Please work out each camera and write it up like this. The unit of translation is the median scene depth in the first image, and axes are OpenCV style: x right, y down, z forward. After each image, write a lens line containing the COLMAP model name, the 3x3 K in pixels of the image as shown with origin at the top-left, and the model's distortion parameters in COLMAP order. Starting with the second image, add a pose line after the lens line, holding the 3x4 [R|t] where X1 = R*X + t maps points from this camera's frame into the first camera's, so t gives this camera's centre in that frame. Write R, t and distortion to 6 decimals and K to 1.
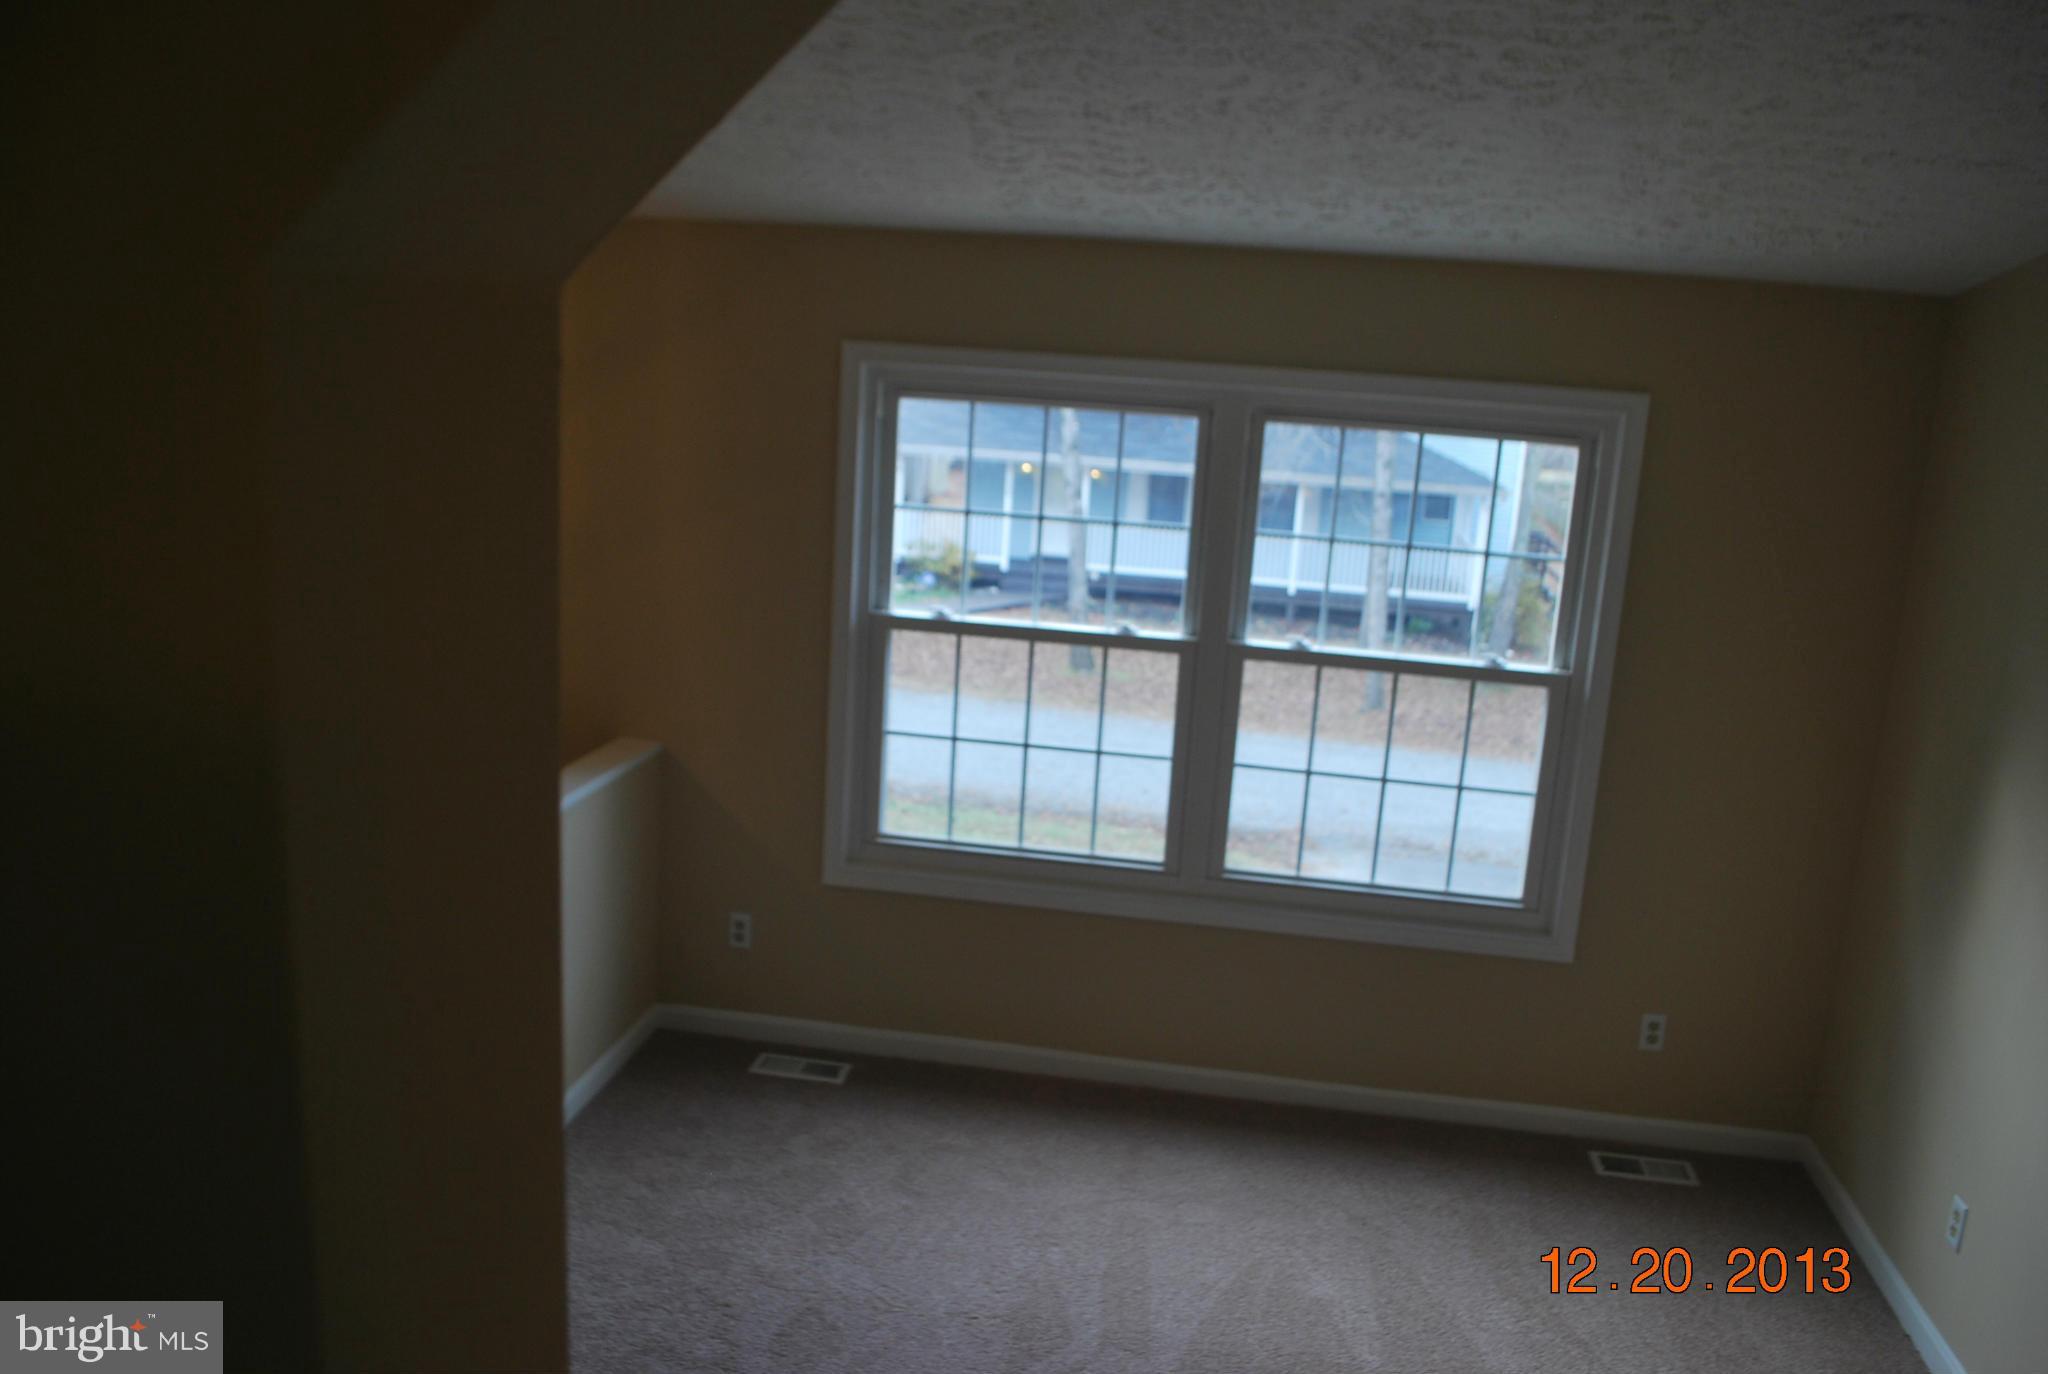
lens RADIAL K [[1612.1, 0, 1031.5], [0, 1612.1, 694.1], [0, 0, 1]] dist [-0.083237, 0.017465]
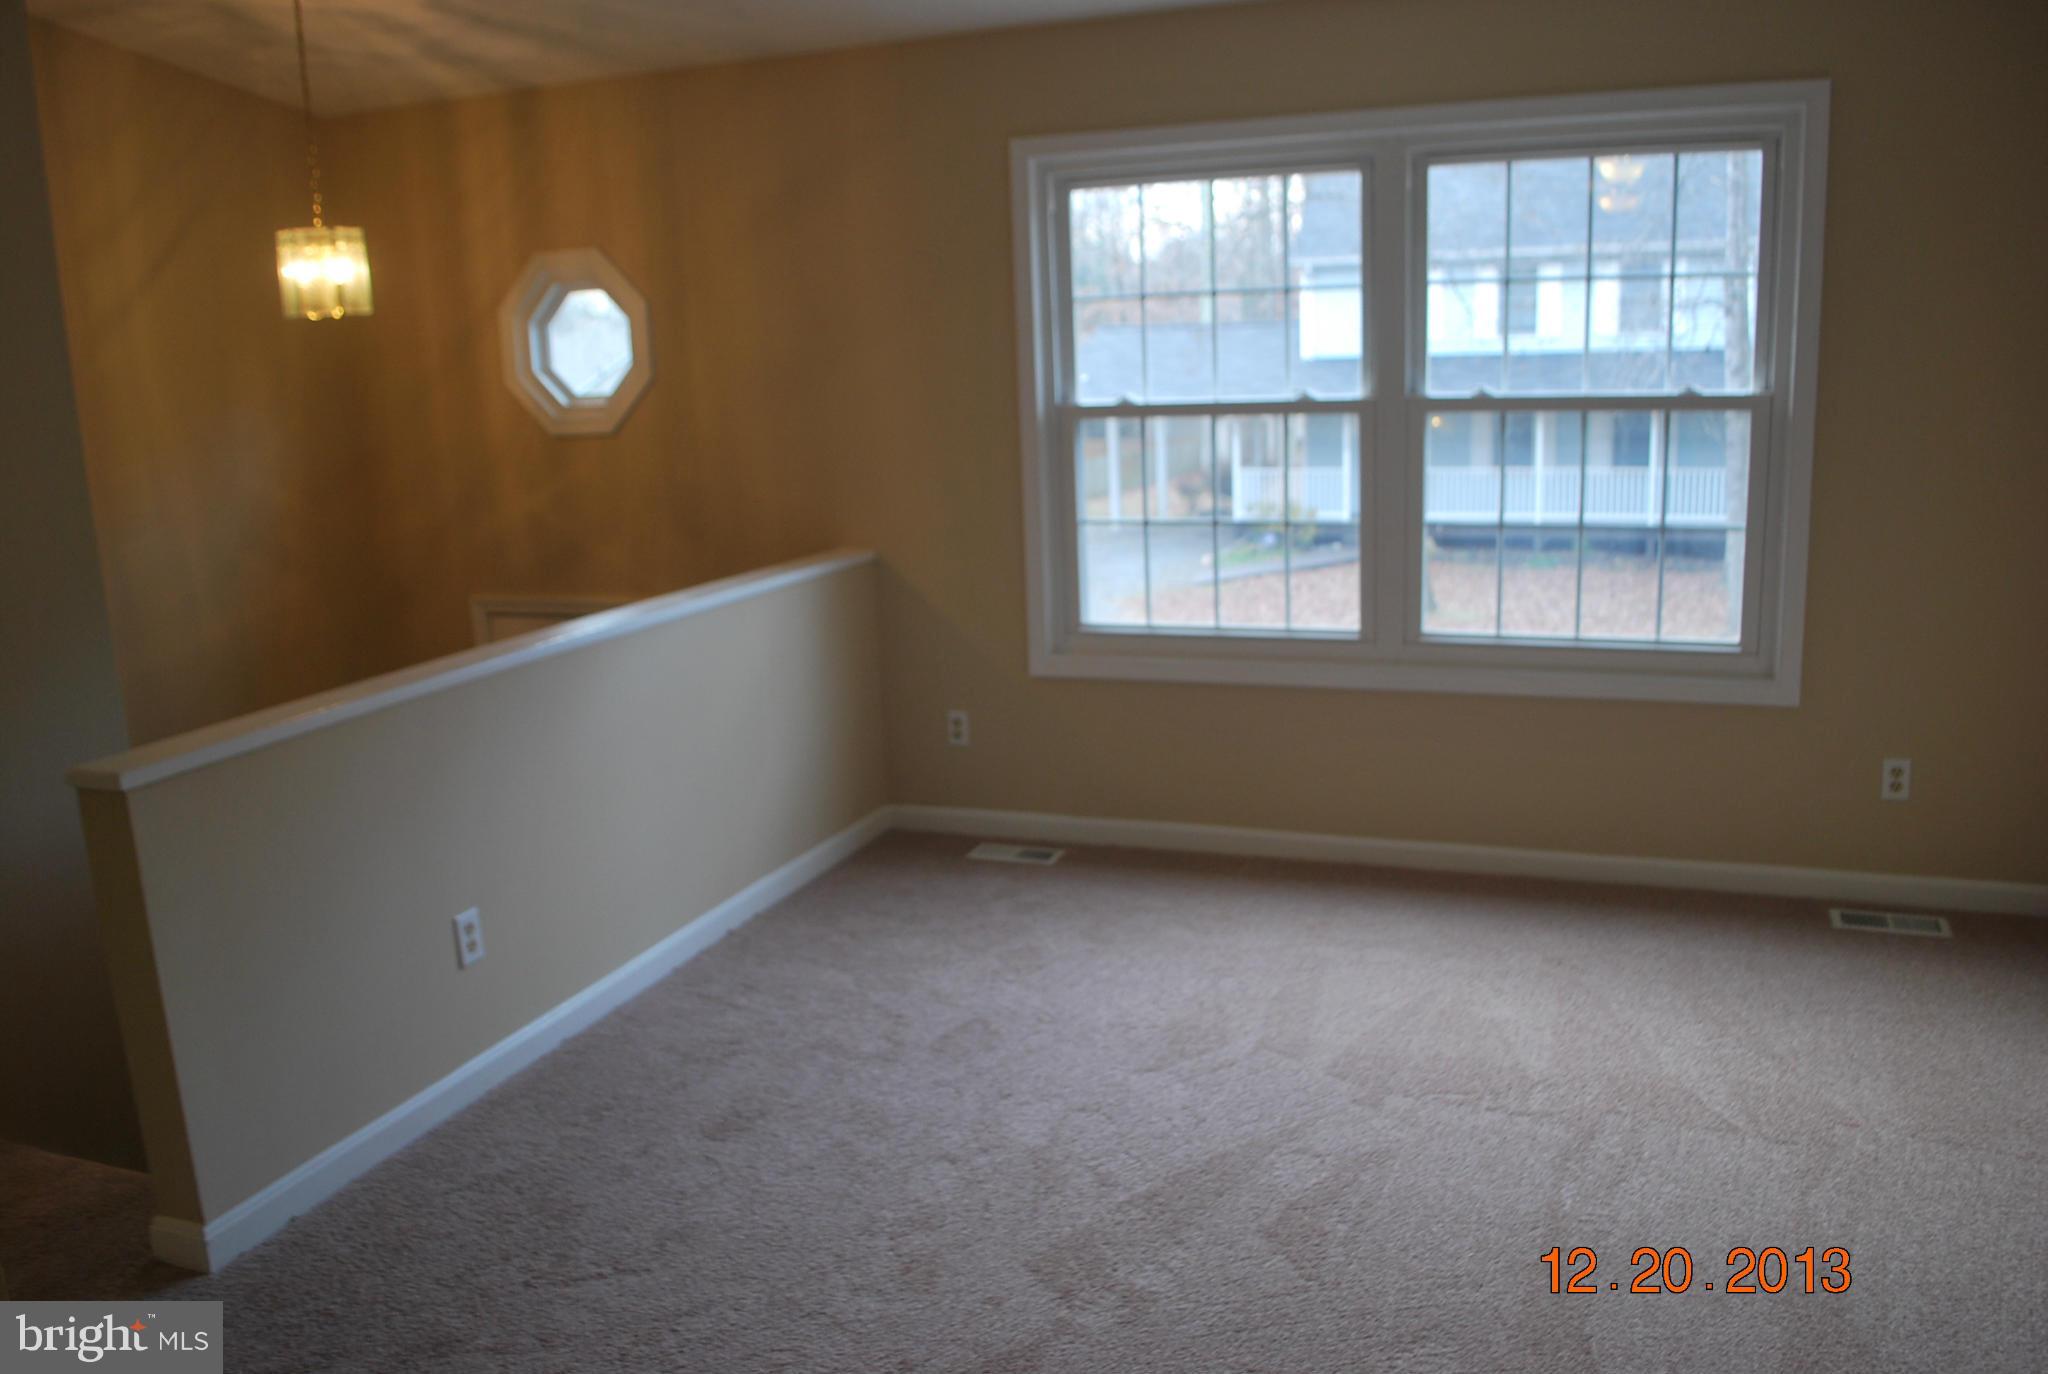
lens RADIAL K [[1612.1, 0, 1031.8], [0, 1612.1, 684.5], [0, 0, 1]] dist [-0.083237, 0.017465]
pose [[0.972039, -0.048785, -0.229695, 0.118433], [0.047764, 0.998809, -0.010008, 0.146682], [0.229909, -0.001243, 0.973211, -0.006926]]
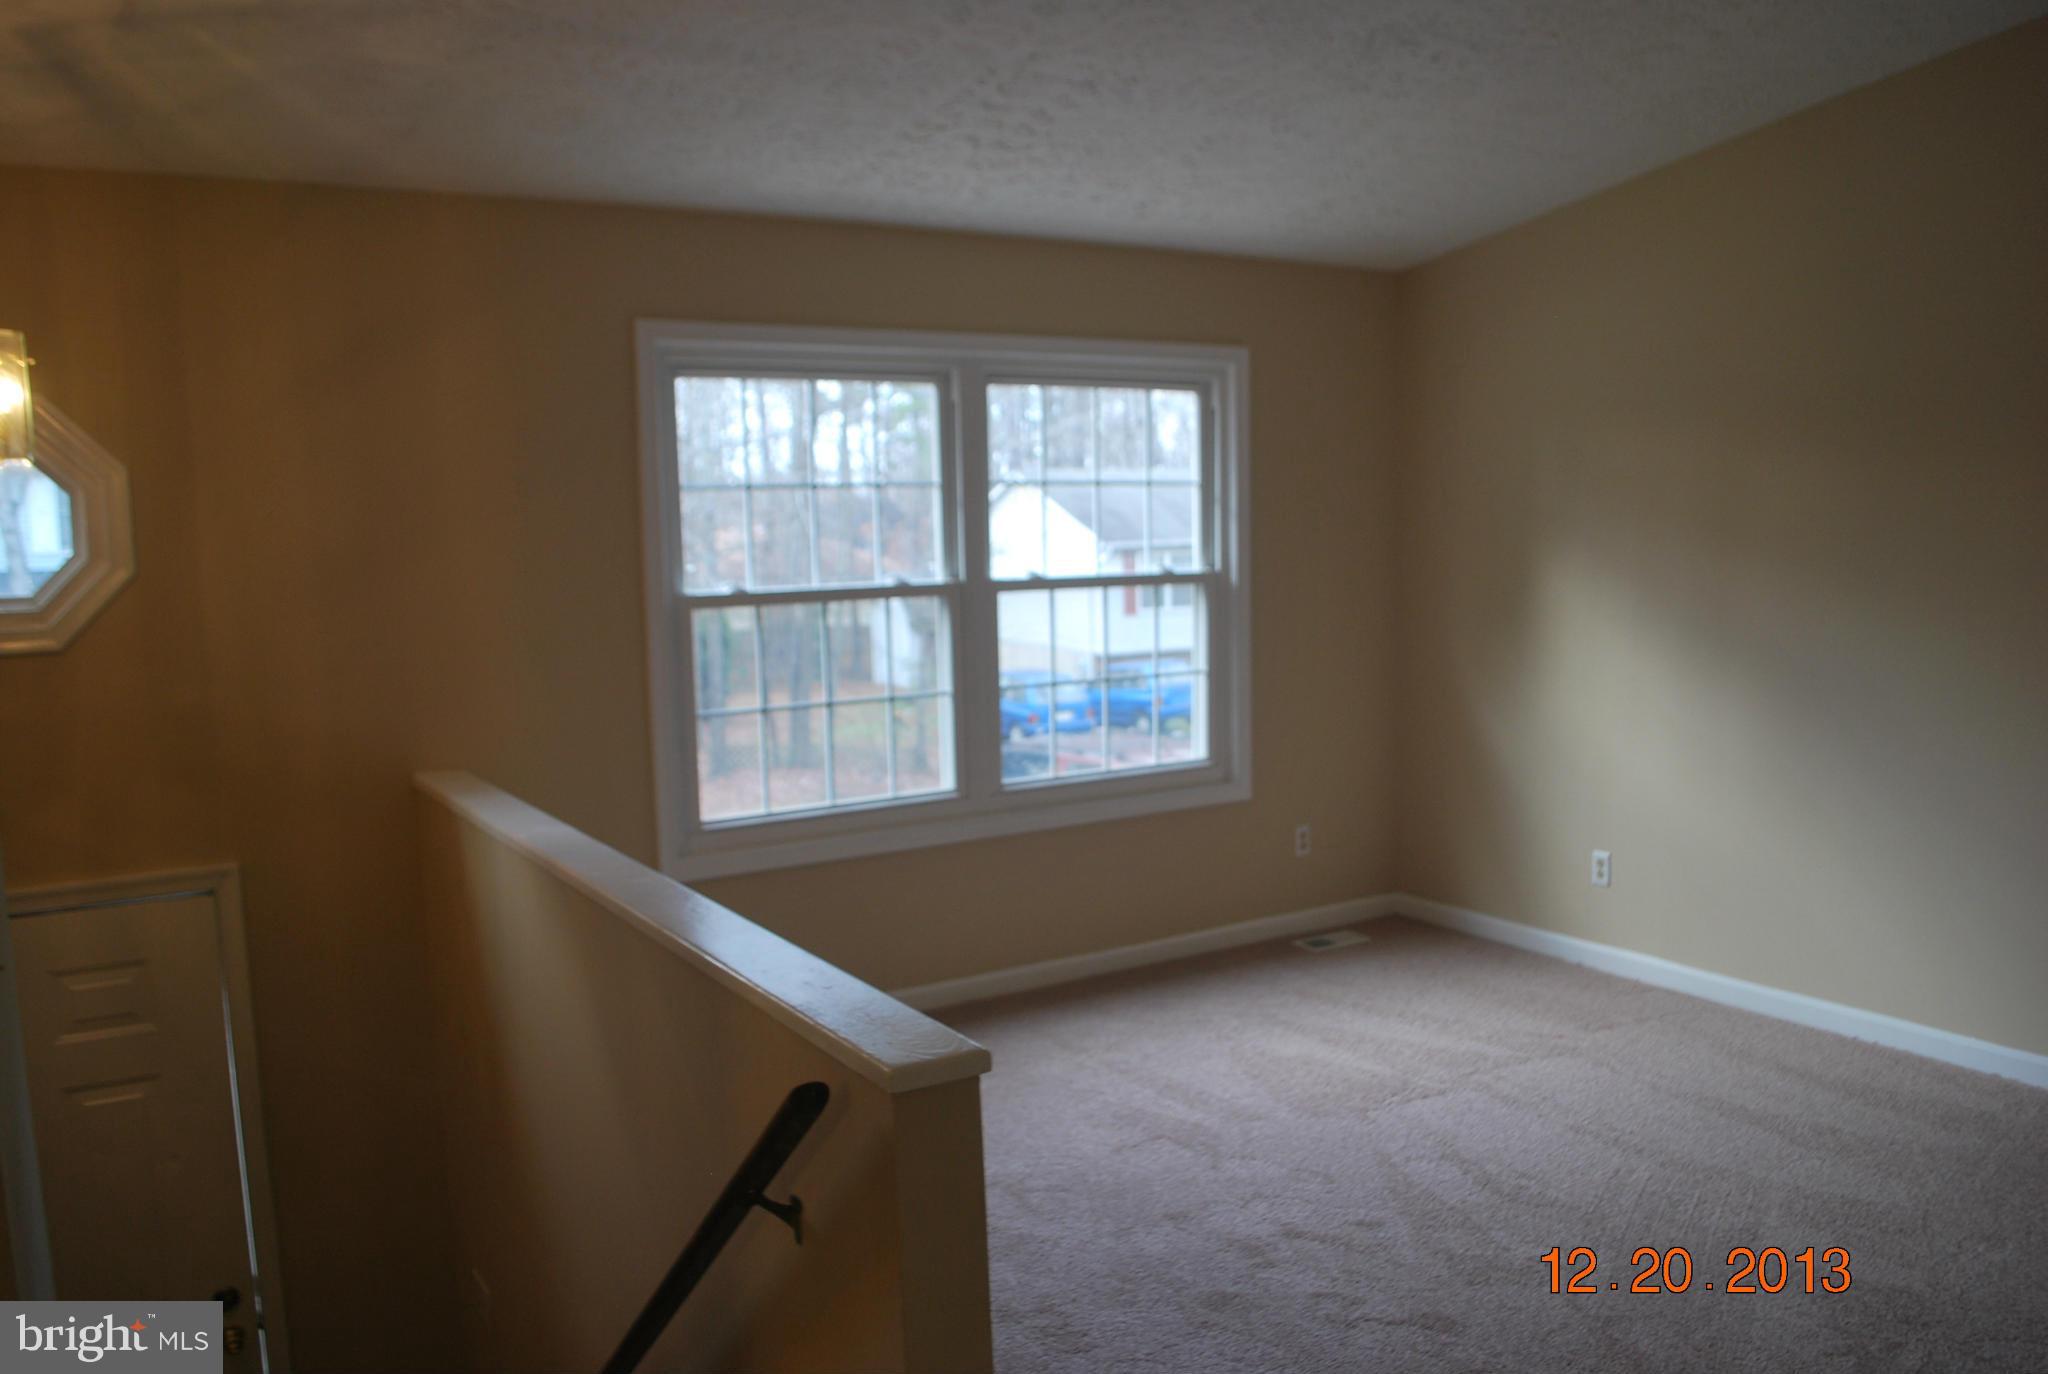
lens RADIAL K [[1612.1, 0, 1018.7], [0, 1612.1, 682.6], [0, 0, 1]] dist [-0.083237, 0.017465]
pose [[0.756082, -0.142514, 0.638772, -0.609946], [0.204482, 0.978583, -0.023708, 0.073111], [-0.621713, 0.148542, 0.769031, 0.126082]]
